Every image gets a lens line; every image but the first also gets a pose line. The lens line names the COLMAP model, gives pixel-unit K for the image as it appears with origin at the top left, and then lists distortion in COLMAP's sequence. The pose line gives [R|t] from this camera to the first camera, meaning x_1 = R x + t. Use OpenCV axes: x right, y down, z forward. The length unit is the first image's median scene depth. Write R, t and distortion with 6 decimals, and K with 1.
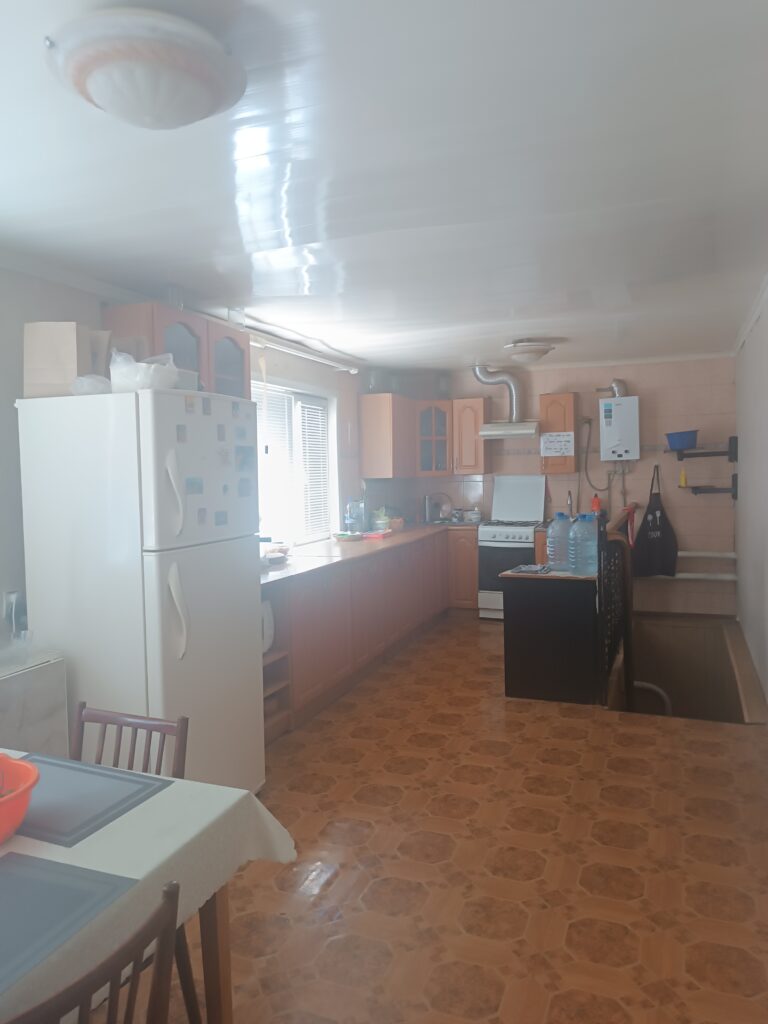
lens RADIAL K [[716.3, 0, 382.5], [0, 716.3, 493.0], [0, 0, 1]] dist [0.023951, -0.036294]
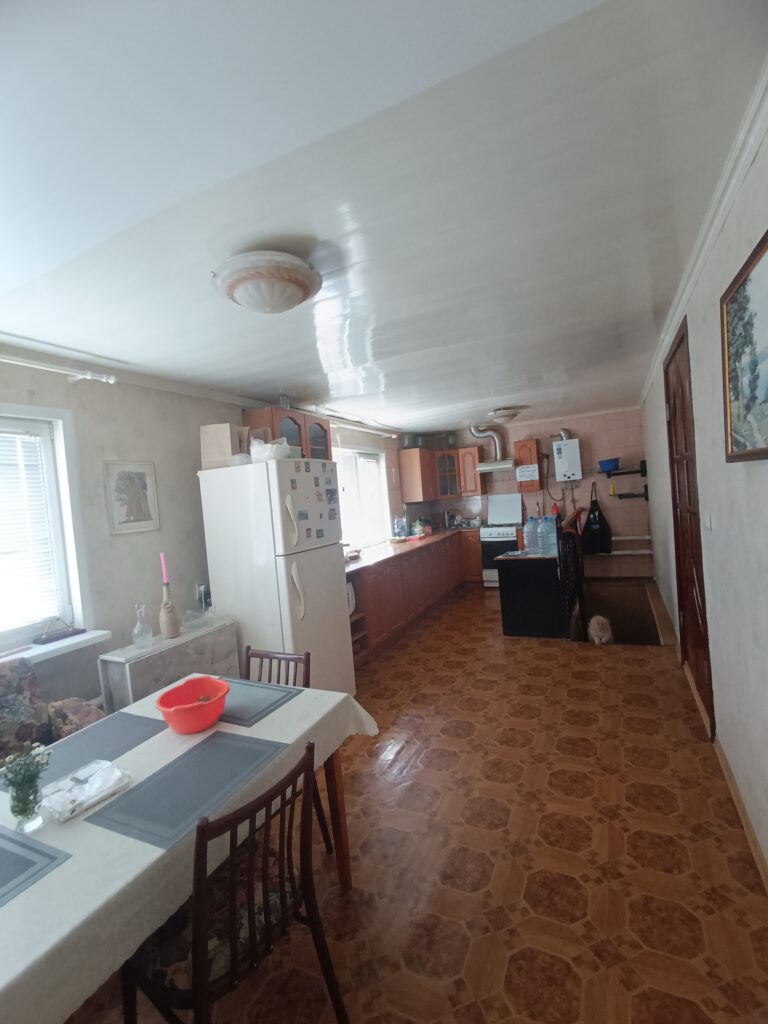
lens RADIAL K [[466.0, 0, 384.8], [0, 466.0, 510.0], [0, 0, 1]] dist [-0.000569, -0.000658]
pose [[0.995547, -0.063064, -0.070060, 0.002496], [0.062894, 0.998009, -0.004631, -0.004448], [0.070212, 0.000204, 0.997532, -0.057518]]
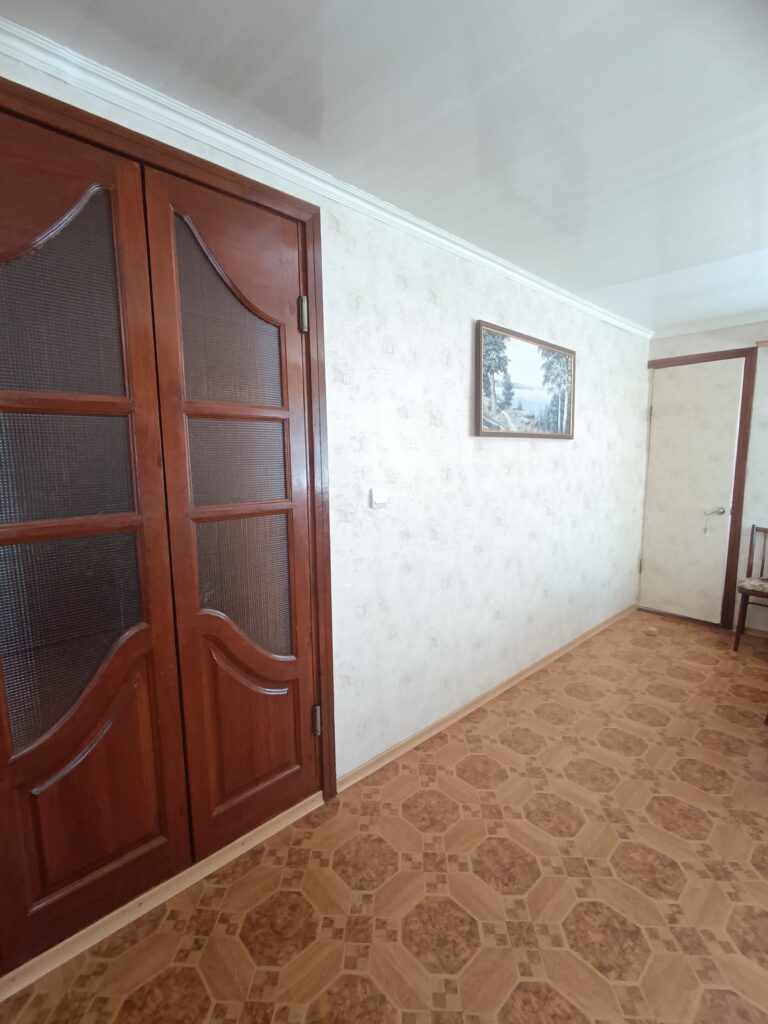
lens RADIAL K [[466.0, 0, 384.8], [0, 466.0, 510.0], [0, 0, 1]] dist [-0.000569, -0.000658]
pose [[-0.903915, -0.021864, 0.427153, 0.205973], [0.047421, 0.987412, 0.150891, -0.047029], [-0.425075, 0.156649, -0.891500, 1.568362]]
